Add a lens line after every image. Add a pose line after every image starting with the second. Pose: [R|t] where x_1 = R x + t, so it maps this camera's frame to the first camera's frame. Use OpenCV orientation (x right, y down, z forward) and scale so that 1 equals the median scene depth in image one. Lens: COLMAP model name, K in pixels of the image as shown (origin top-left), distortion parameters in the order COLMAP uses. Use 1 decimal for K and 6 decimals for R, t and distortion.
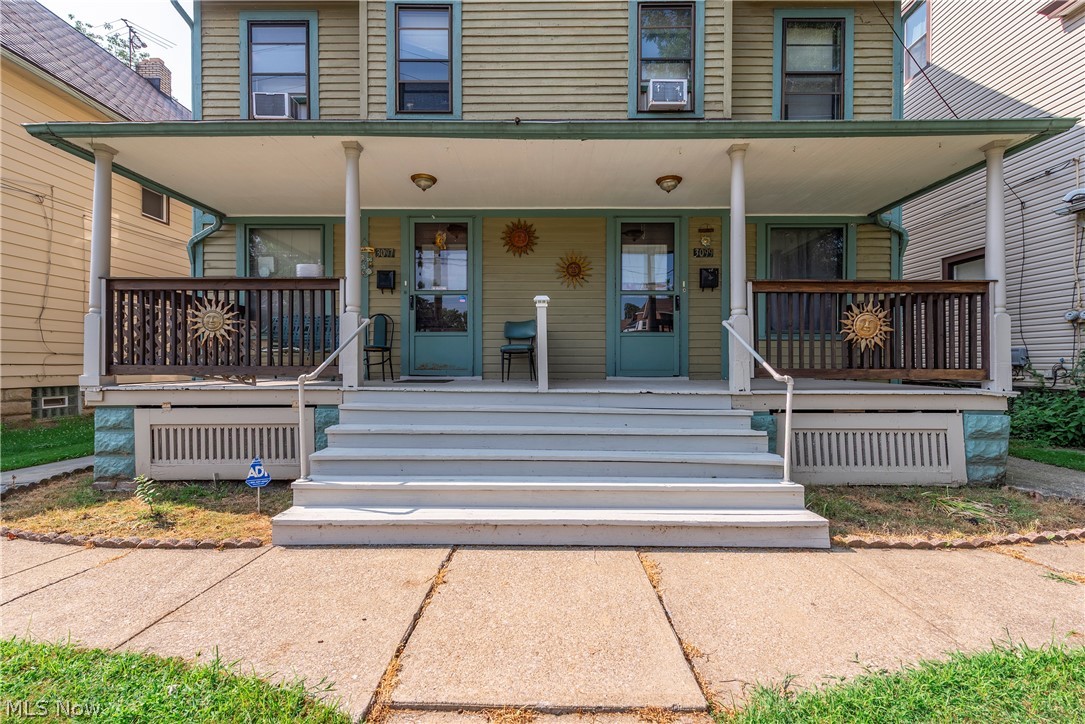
lens RADIAL K [[448.7, 0, 545.5], [0, 448.7, 366.1], [0, 0, 1]] dist [0.008845, 0.000057]
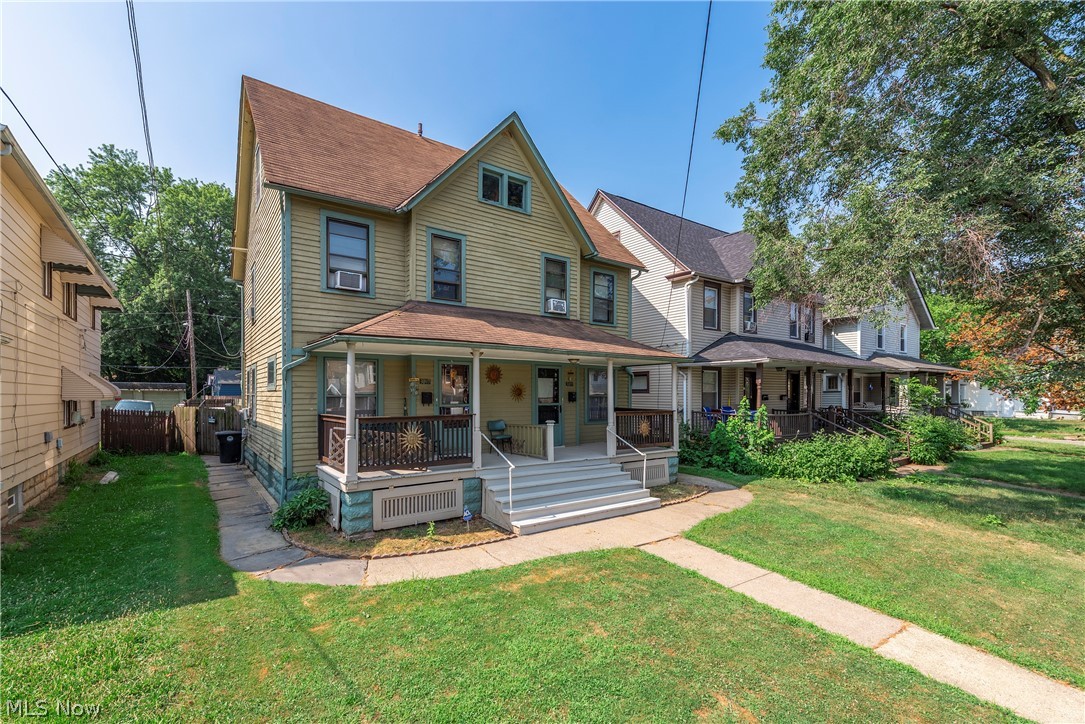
lens RADIAL K [[464.9, 0, 490.4], [0, 464.9, 393.7], [0, 0, 1]] dist [0.018767, 0.000159]
pose [[0.834944, -0.001180, 0.550334, -1.113955], [0.003272, 0.999991, -0.002820, -0.204472], [-0.550325, 0.004155, 0.834940, -0.567338]]
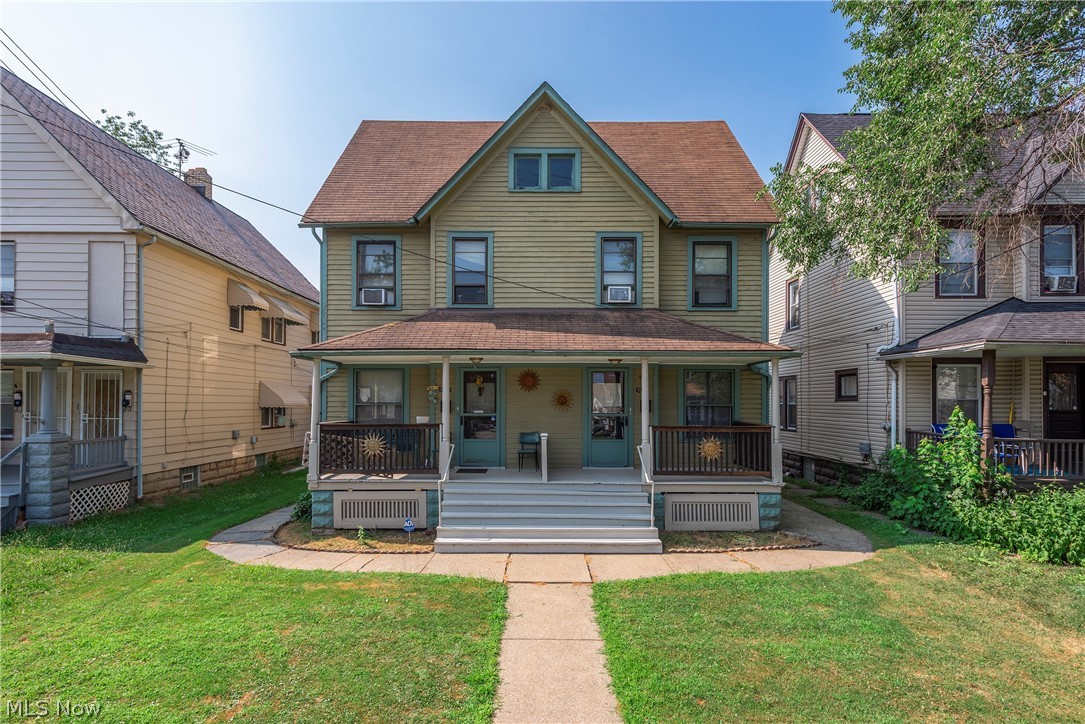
lens RADIAL K [[565.4, 0, 536.8], [0, 565.4, 392.7], [0, 0, 1]] dist [0.014275, 0.000161]
pose [[0.999995, -0.001292, -0.002815, -0.023390], [0.001235, 0.999794, -0.020253, -0.202593], [0.002841, 0.020250, 0.999791, -1.040205]]
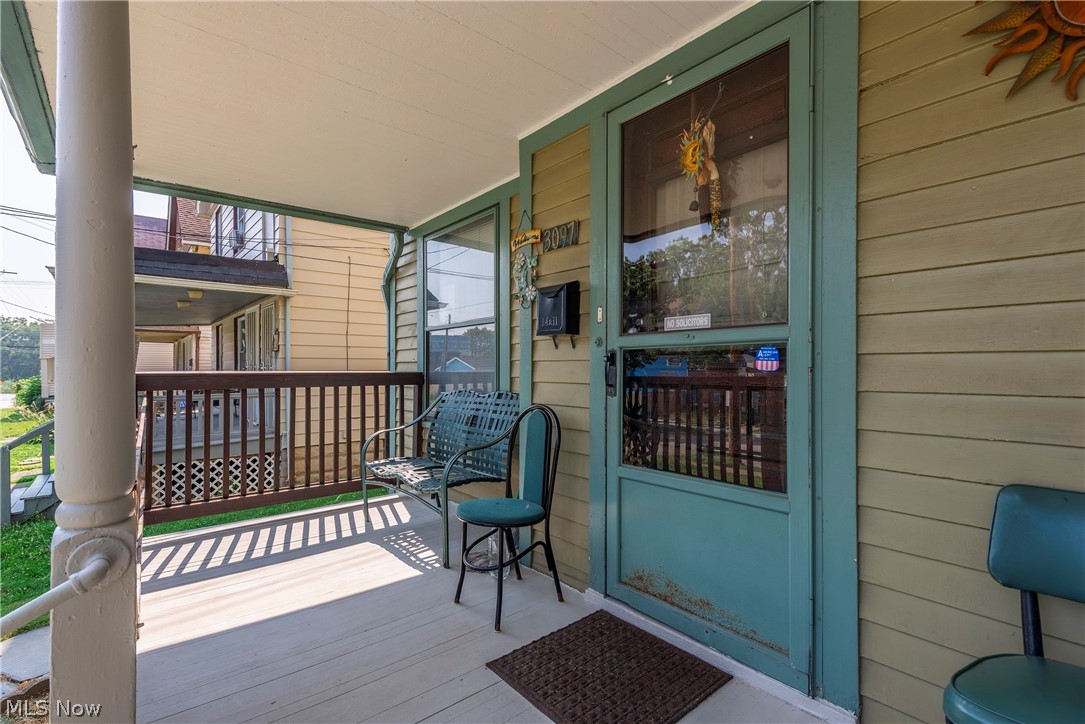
lens RADIAL K [[498.5, 0, 543.6], [0, 498.5, 367.2], [0, 0, 1]] dist [0.003448, 0.000191]
pose [[0.648557, -0.001873, -0.761164, -0.056125], [-0.002498, 0.999986, -0.004590, -0.145497], [0.761162, 0.004879, 0.648543, 0.736796]]
